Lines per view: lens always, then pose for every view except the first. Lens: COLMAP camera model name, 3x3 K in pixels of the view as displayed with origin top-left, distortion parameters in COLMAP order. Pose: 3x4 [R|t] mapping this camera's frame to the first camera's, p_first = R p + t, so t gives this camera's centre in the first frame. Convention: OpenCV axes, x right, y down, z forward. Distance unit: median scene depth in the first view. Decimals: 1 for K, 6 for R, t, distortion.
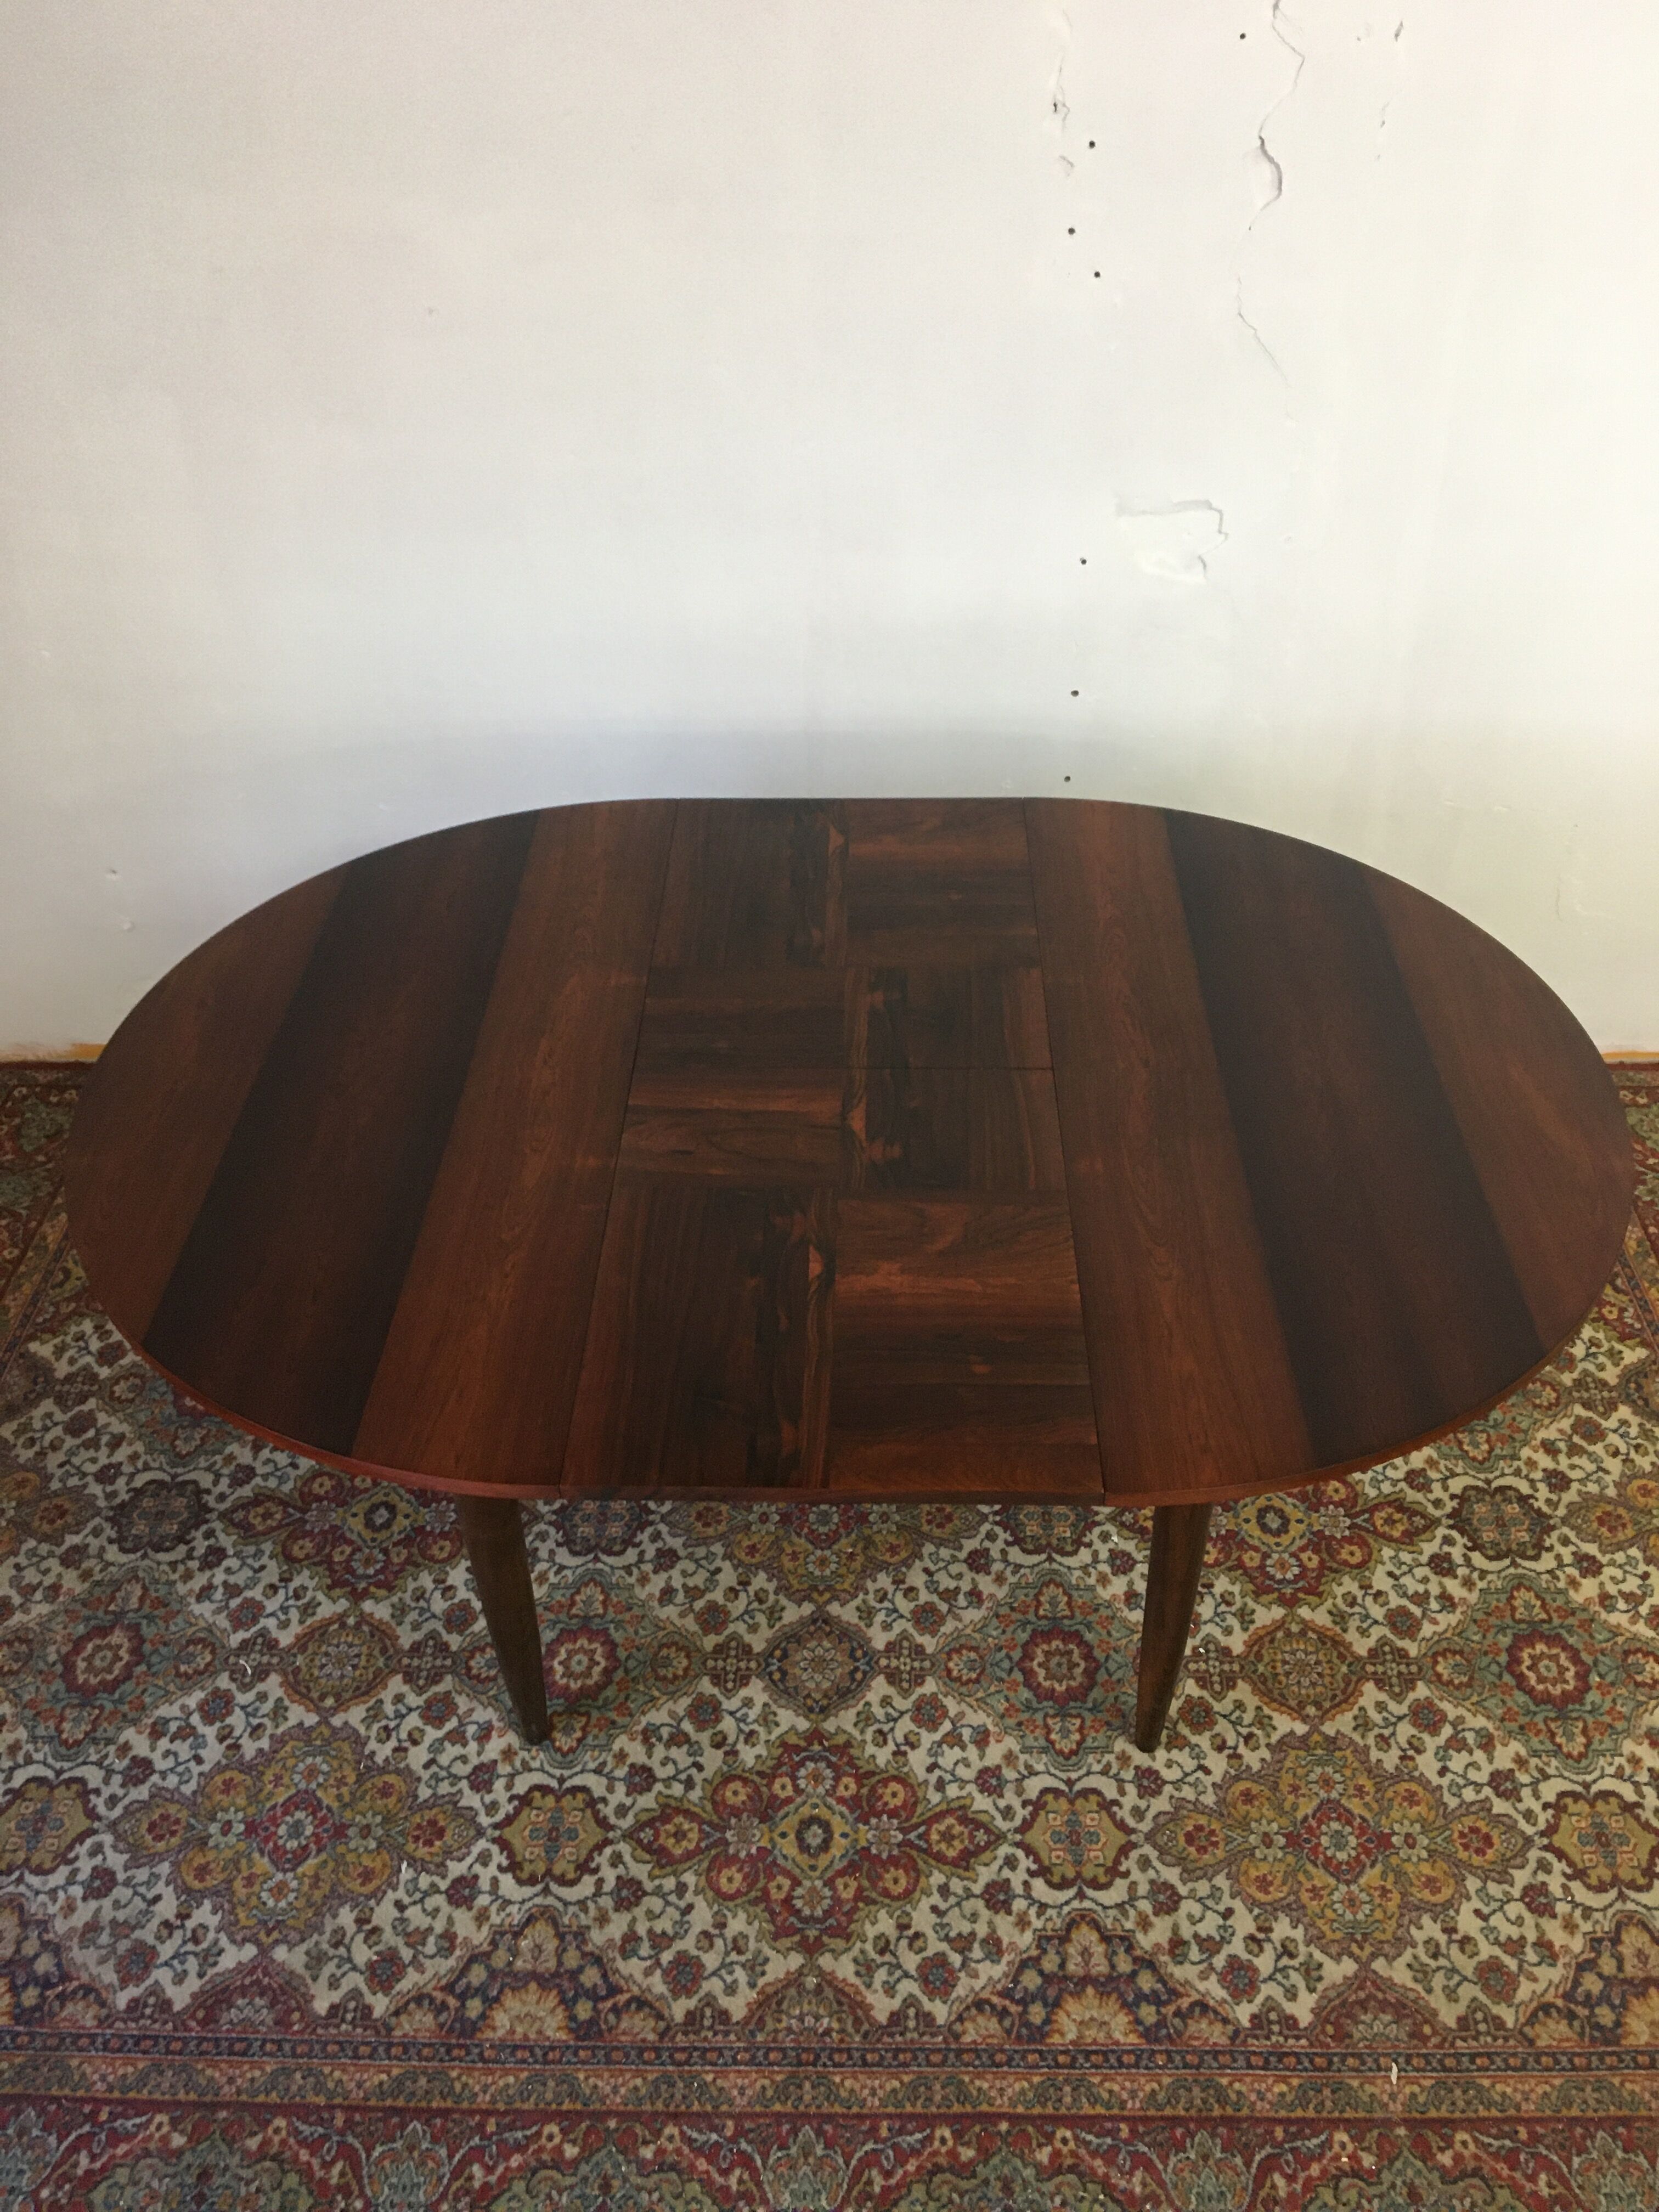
lens RADIAL K [[1890.6, 0, 847.5], [0, 1890.6, 1098.1], [0, 0, 1]] dist [0.068141, -0.087101]
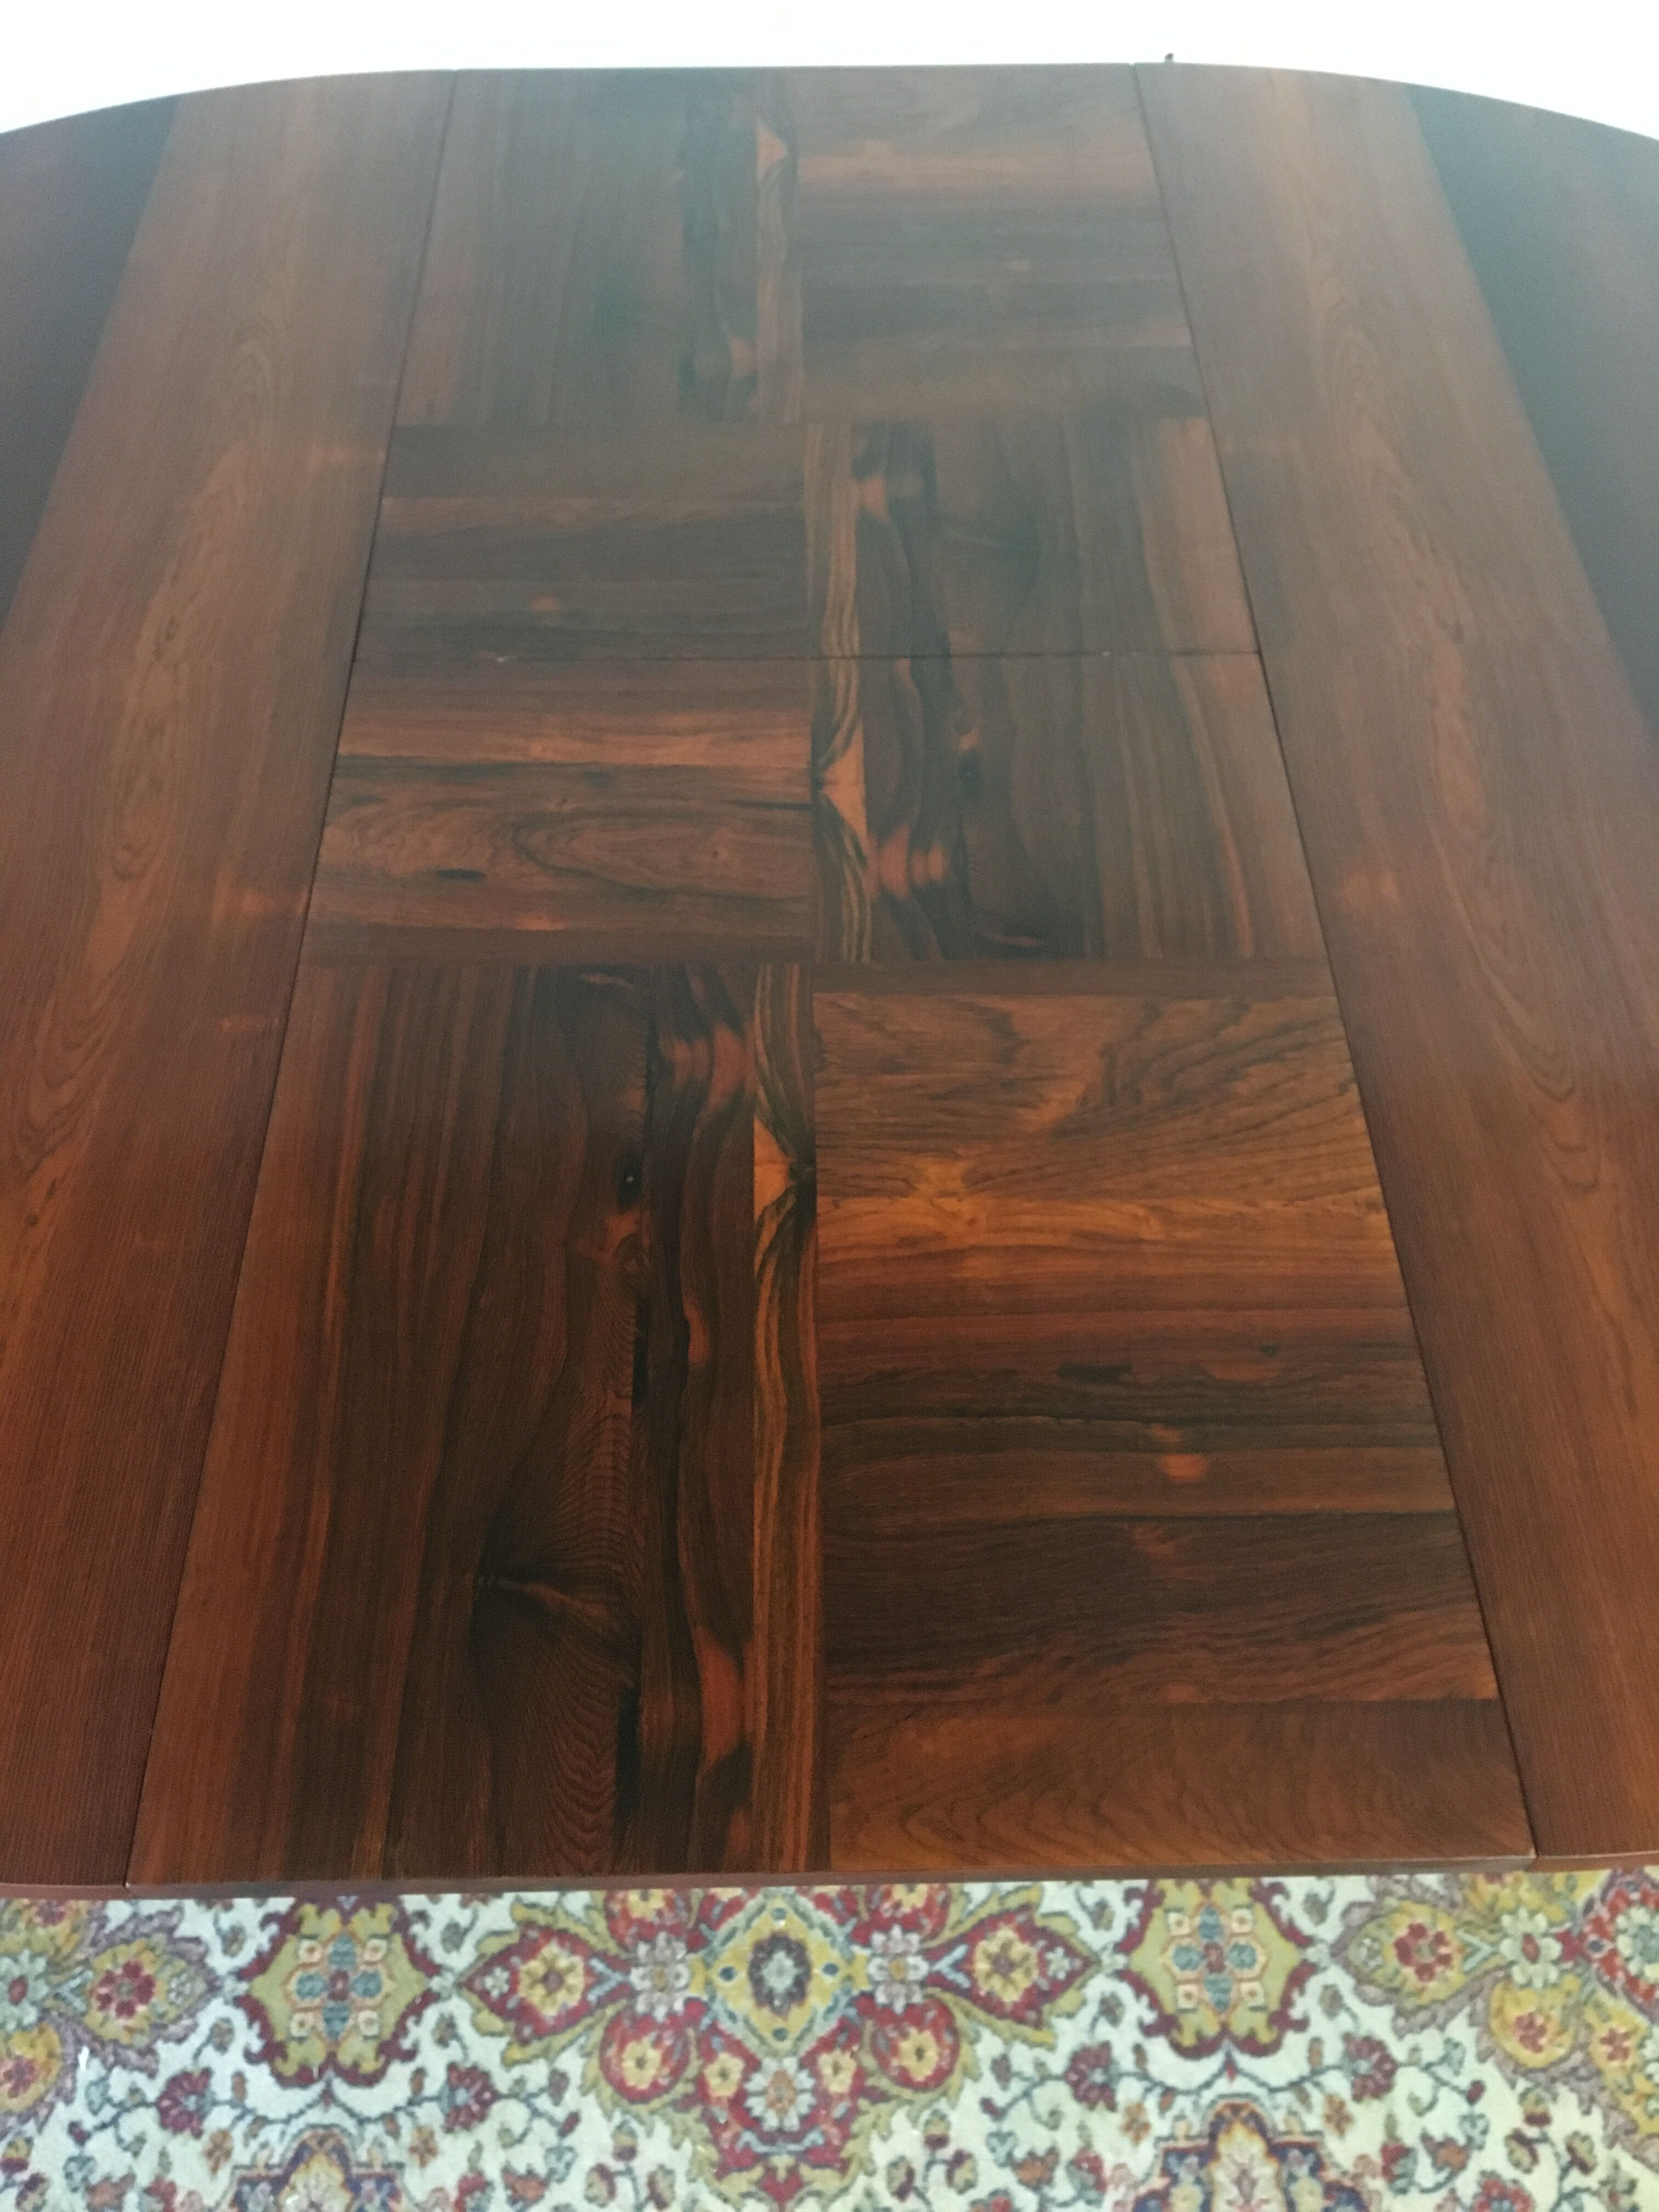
lens RADIAL K [[1902.4, 0, 829.5], [0, 1902.4, 1106.0], [0, 0, 1]] dist [0.029423, -0.046177]
pose [[0.999274, -0.023758, 0.029772, -0.013179], [0.014513, 0.960154, 0.279094, -0.038491], [-0.035217, -0.278460, 0.959802, 0.497078]]
